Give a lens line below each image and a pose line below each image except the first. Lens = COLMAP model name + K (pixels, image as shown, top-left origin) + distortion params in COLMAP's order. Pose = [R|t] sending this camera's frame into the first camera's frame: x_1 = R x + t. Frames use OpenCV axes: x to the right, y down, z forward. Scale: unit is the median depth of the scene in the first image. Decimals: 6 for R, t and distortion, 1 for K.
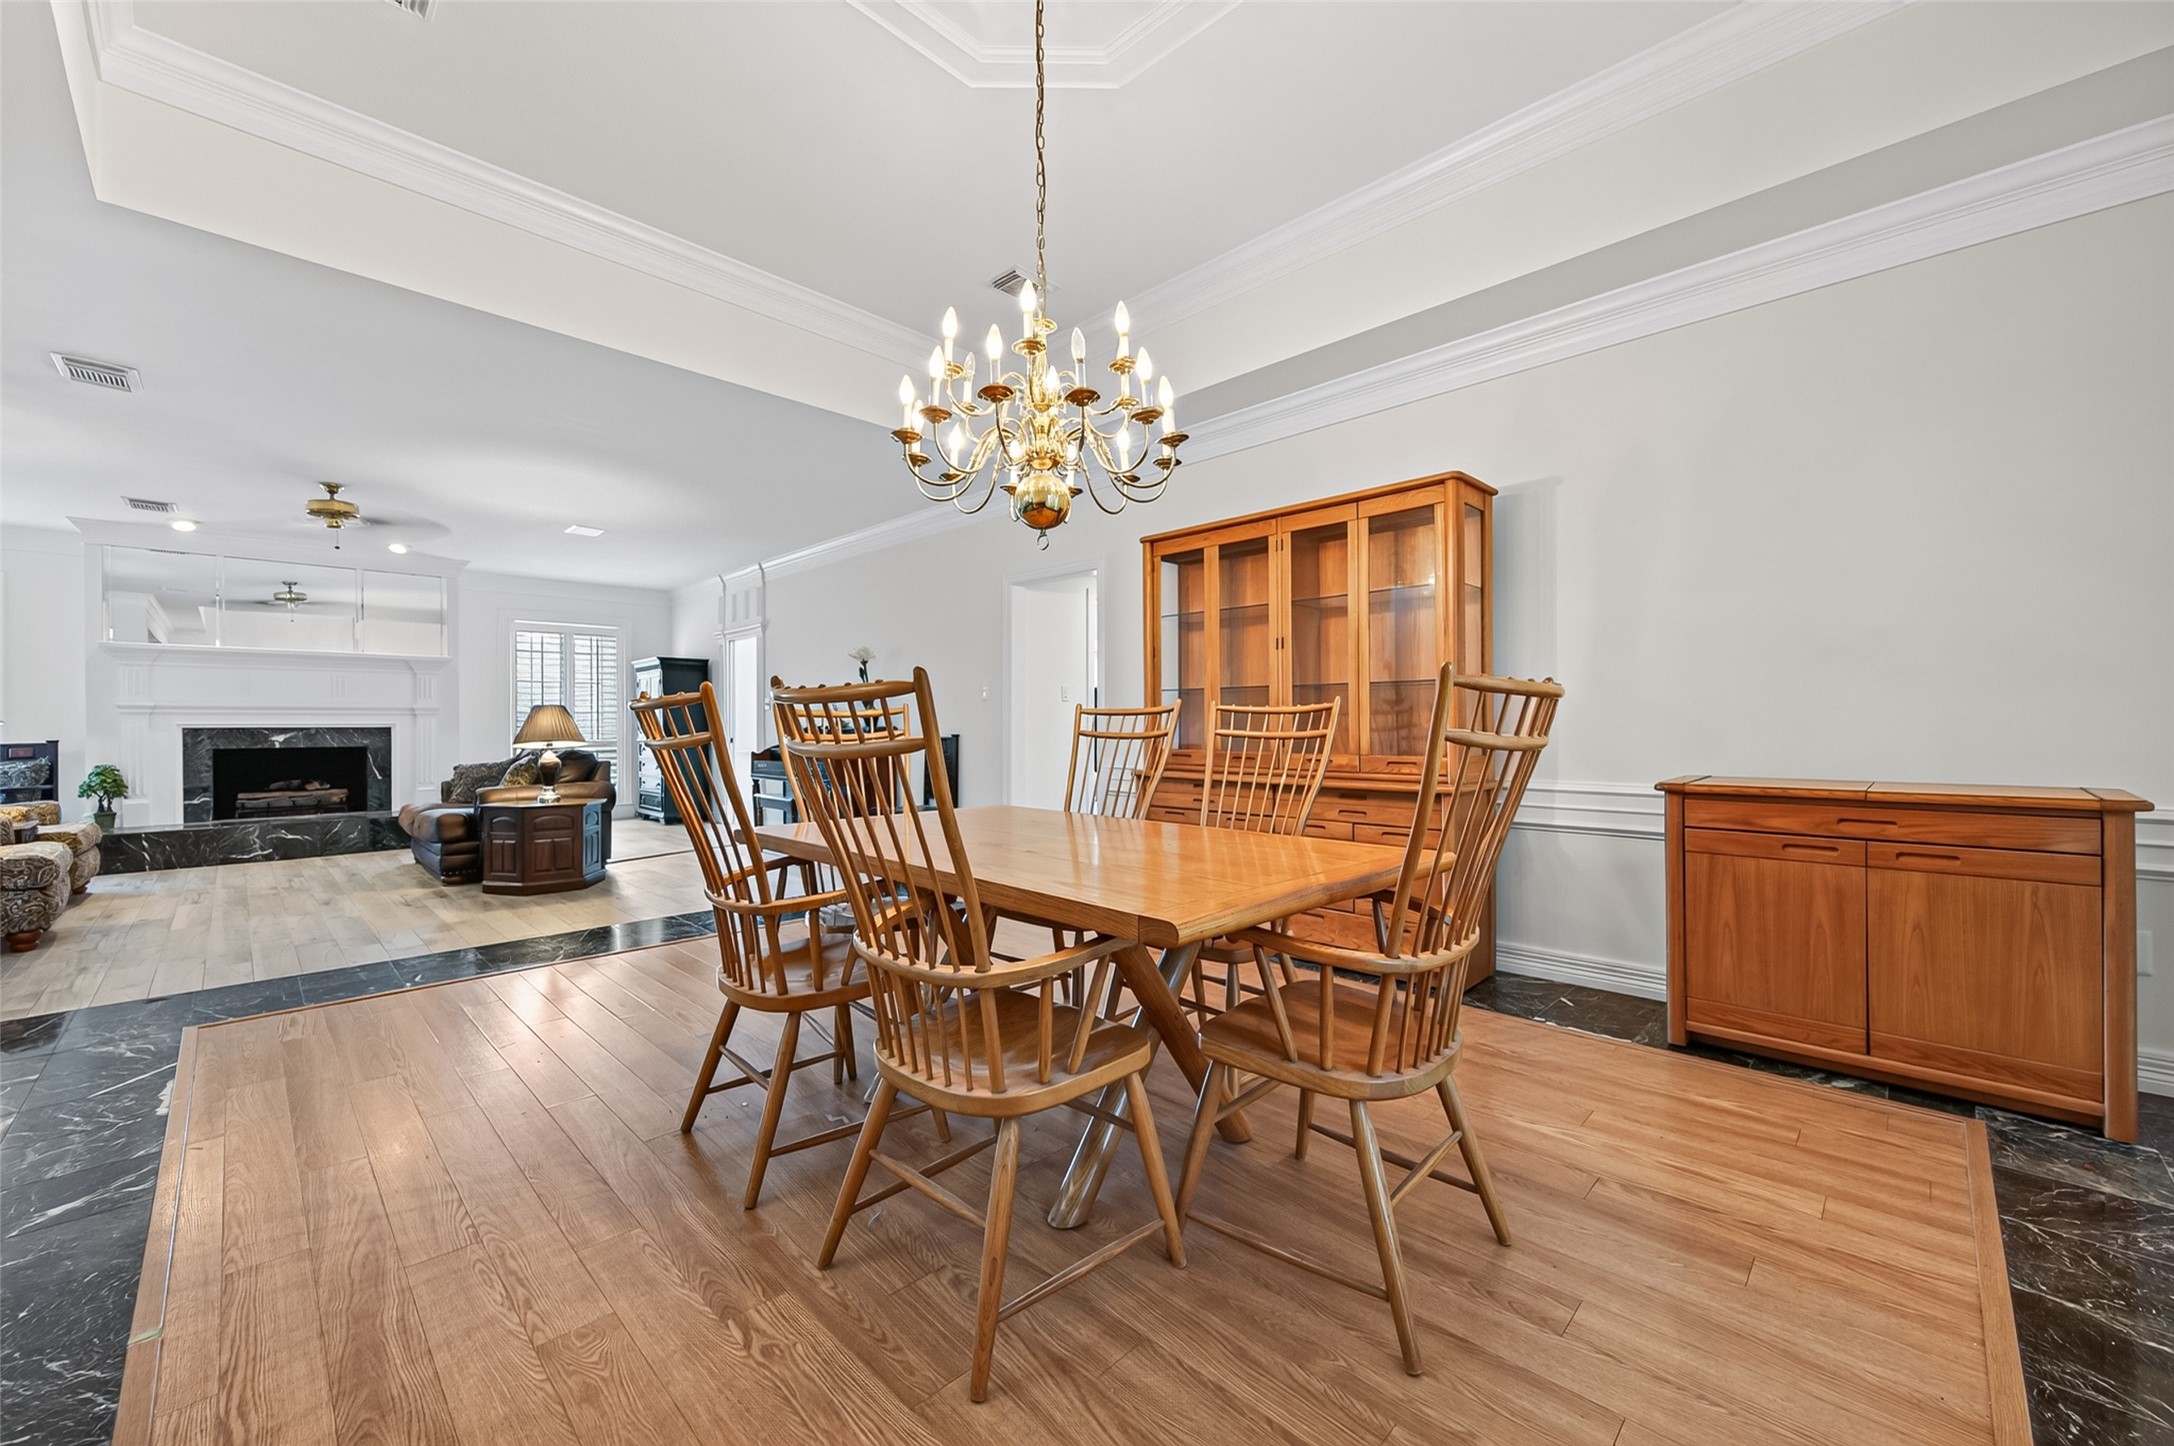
lens RADIAL K [[841.0, 0, 1093.9], [0, 841.0, 729.9], [0, 0, 1]] dist [0.000310, 0.000004]
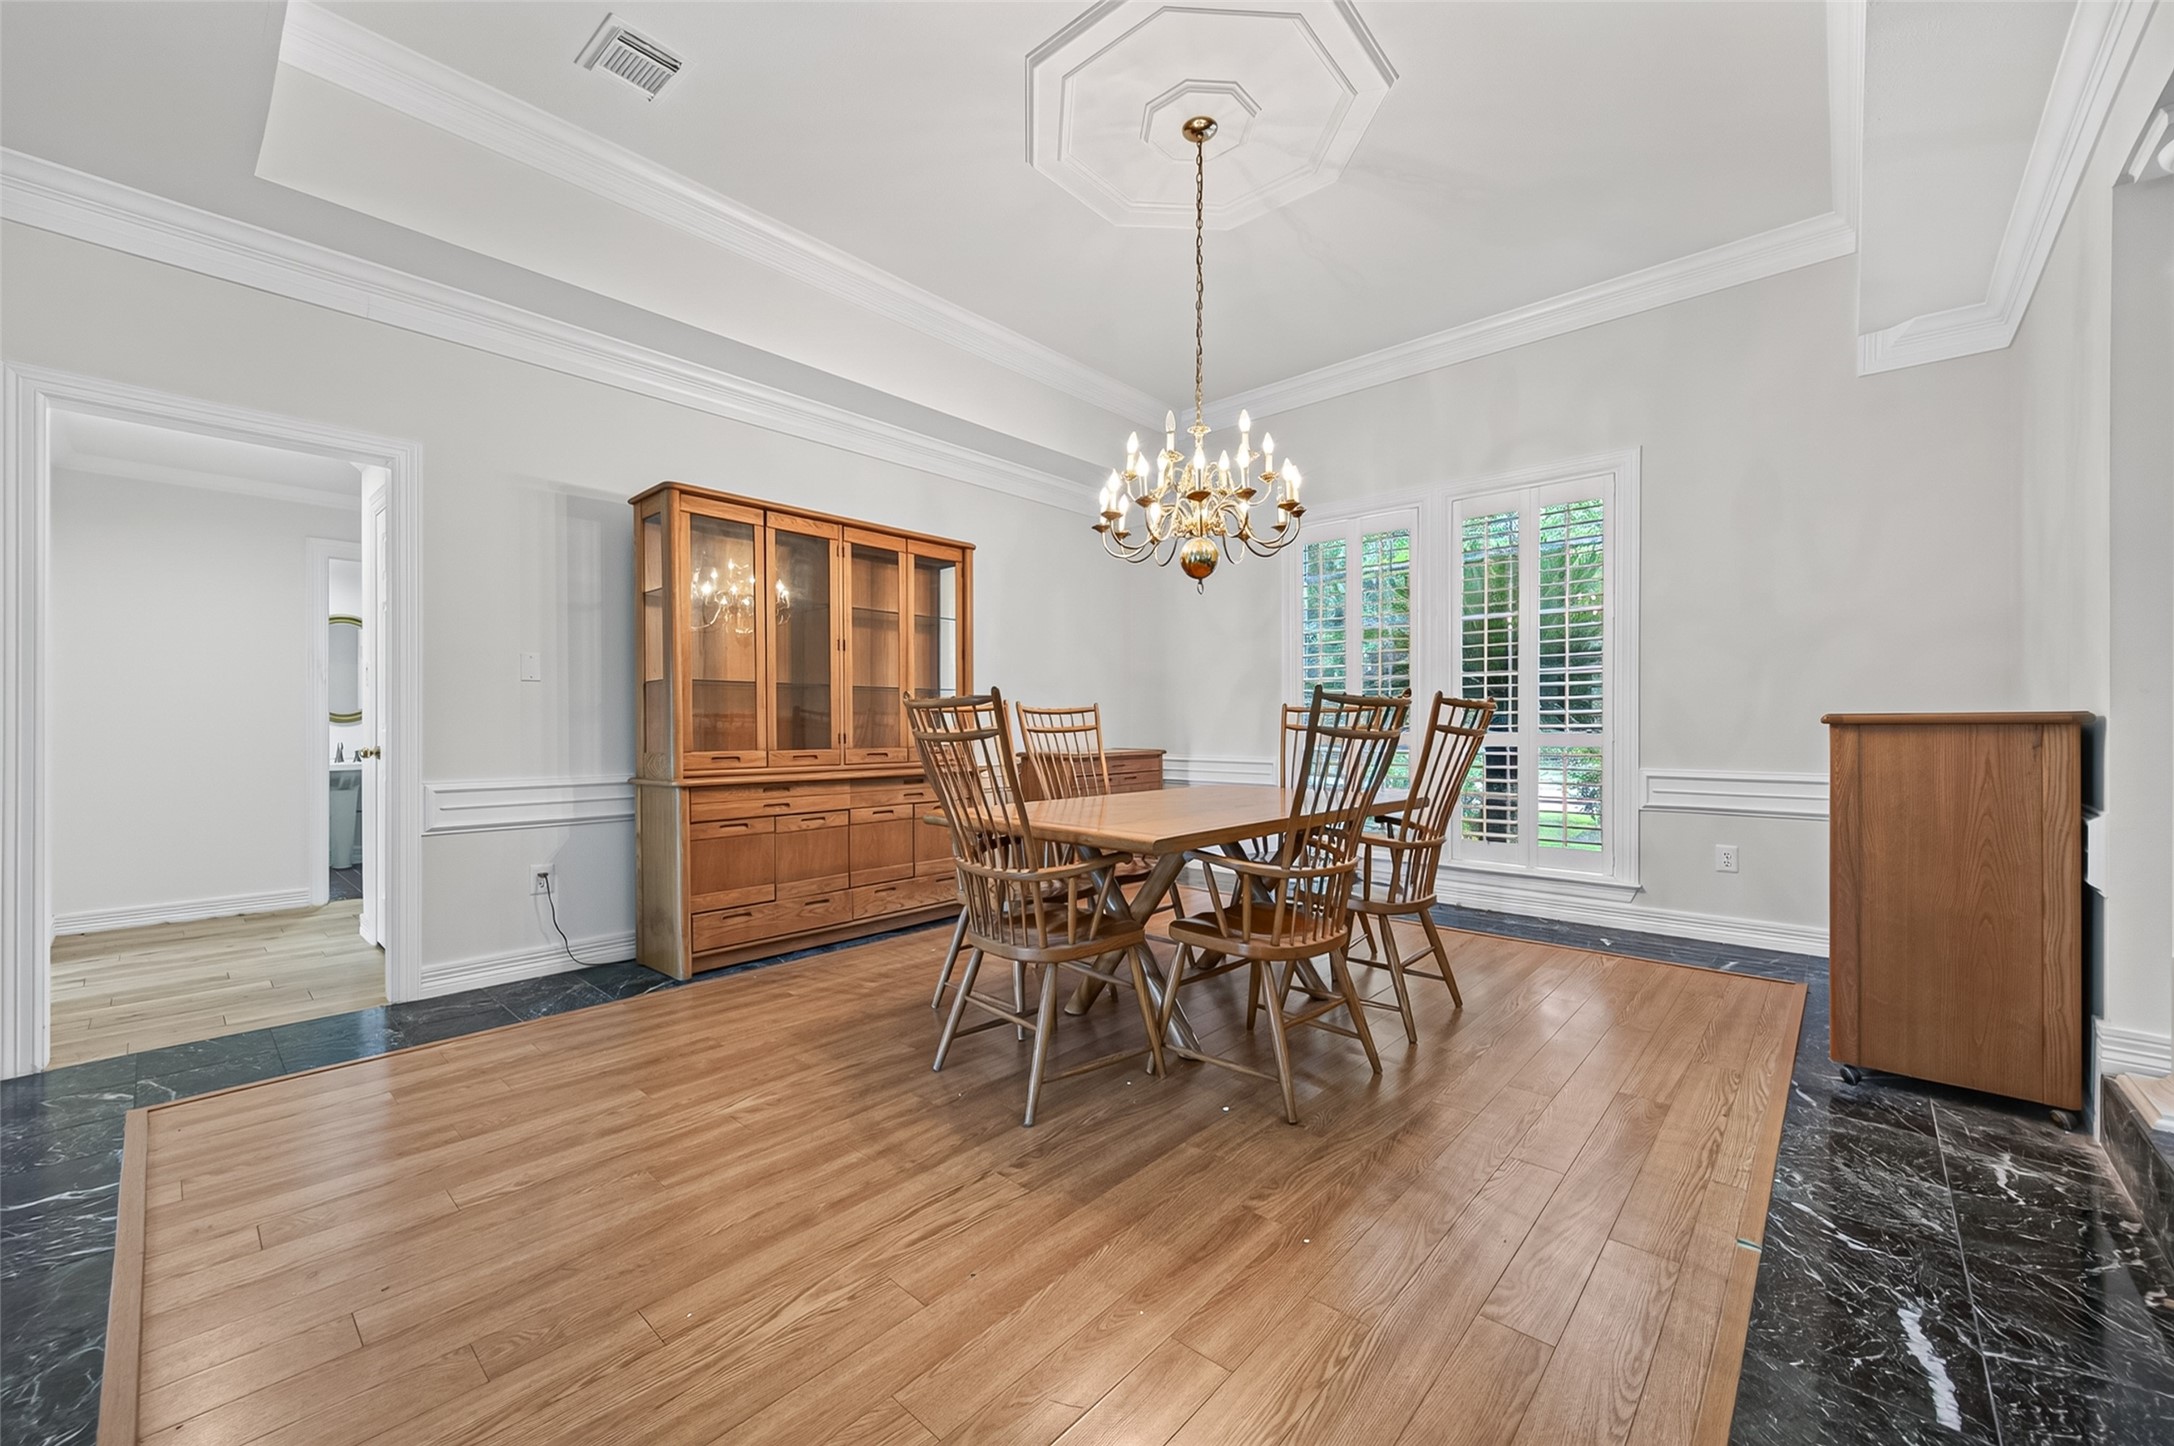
lens RADIAL K [[841.0, 0, 1093.9], [0, 841.0, 729.9], [0, 0, 1]] dist [0.000310, 0.000004]
pose [[-0.039190, -0.000775, 0.999231, -0.843395], [0.007596, 0.999971, 0.001073, 0.004389], [-0.999203, 0.007632, -0.039183, 0.727681]]
